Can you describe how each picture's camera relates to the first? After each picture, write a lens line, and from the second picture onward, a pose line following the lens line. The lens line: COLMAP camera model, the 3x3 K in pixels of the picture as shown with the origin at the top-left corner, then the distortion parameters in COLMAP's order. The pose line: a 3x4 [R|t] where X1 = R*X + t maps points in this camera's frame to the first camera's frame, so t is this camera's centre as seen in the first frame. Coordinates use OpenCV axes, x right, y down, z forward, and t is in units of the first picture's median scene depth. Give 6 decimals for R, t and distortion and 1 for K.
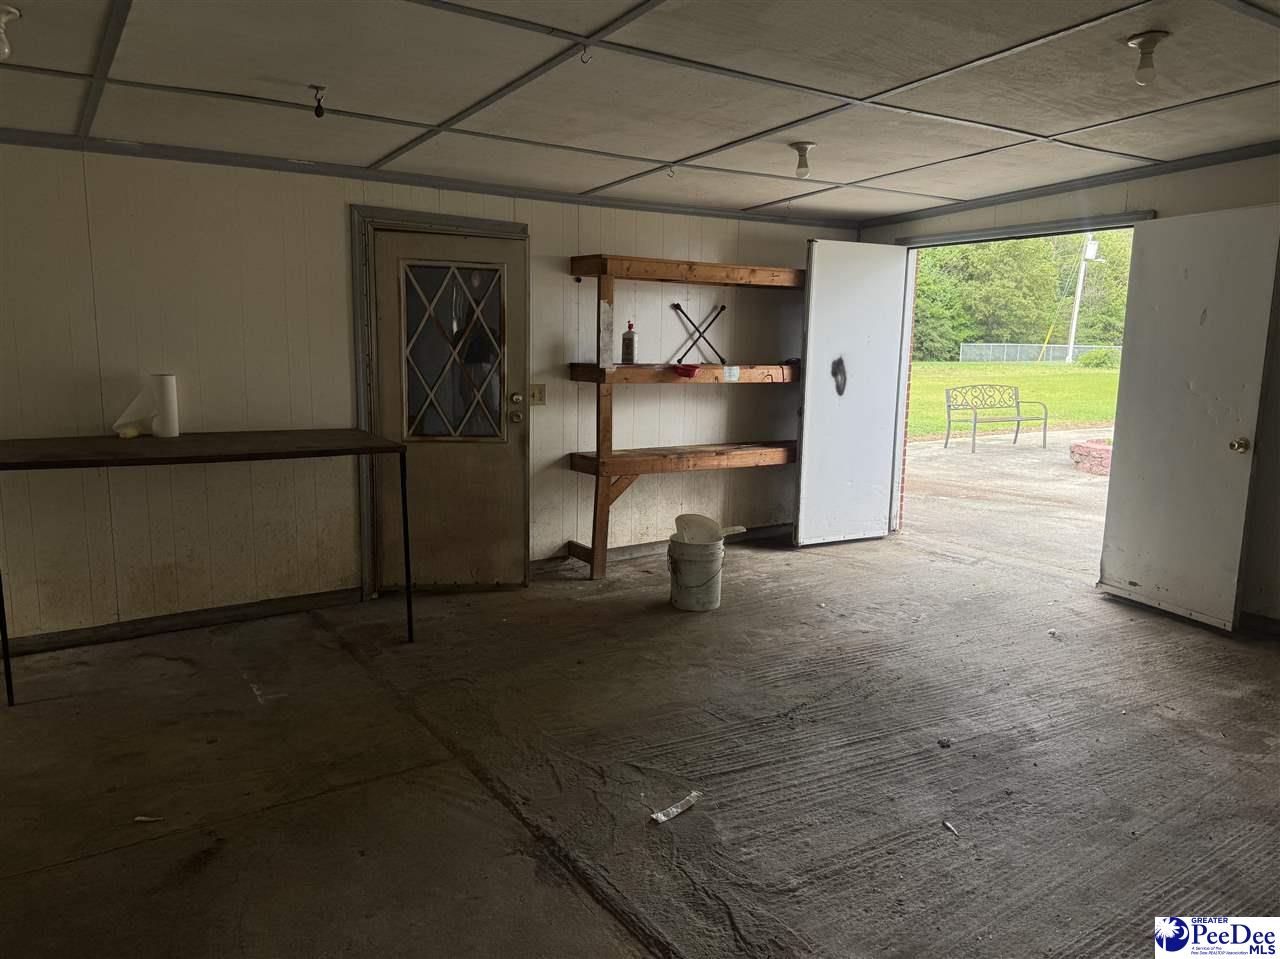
lens RADIAL K [[900.7, 0, 646.7], [0, 900.7, 474.5], [0, 0, 1]] dist [0.050305, -0.051785]
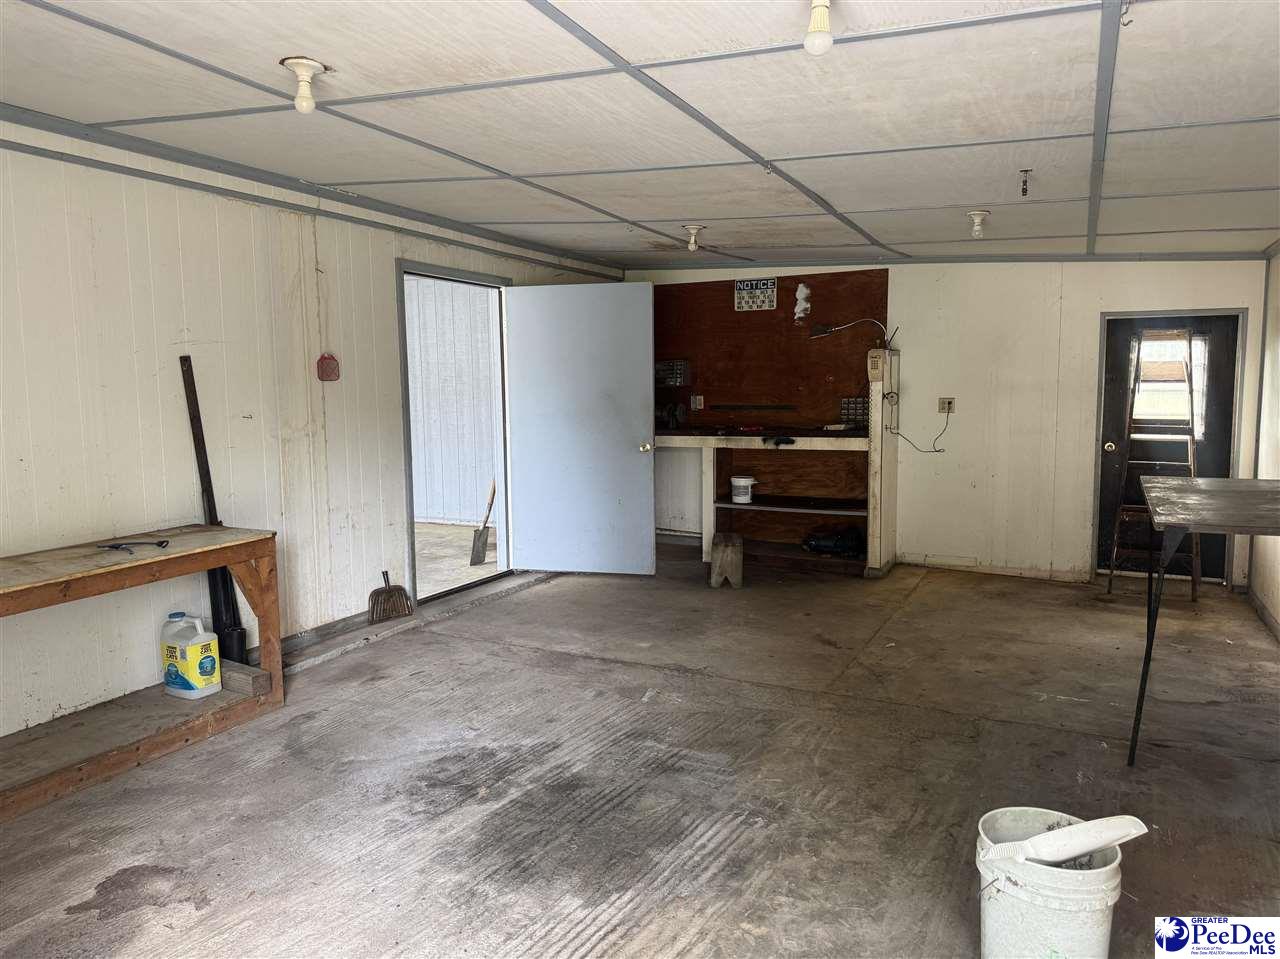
lens RADIAL K [[900.7, 0, 646.7], [0, 900.7, 474.5], [0, 0, 1]] dist [0.050305, -0.051785]
pose [[-0.872008, 0.043858, -0.487523, 0.563733], [-0.070577, 0.974305, 0.213887, -0.237188], [0.484377, 0.220920, -0.846507, 1.617766]]
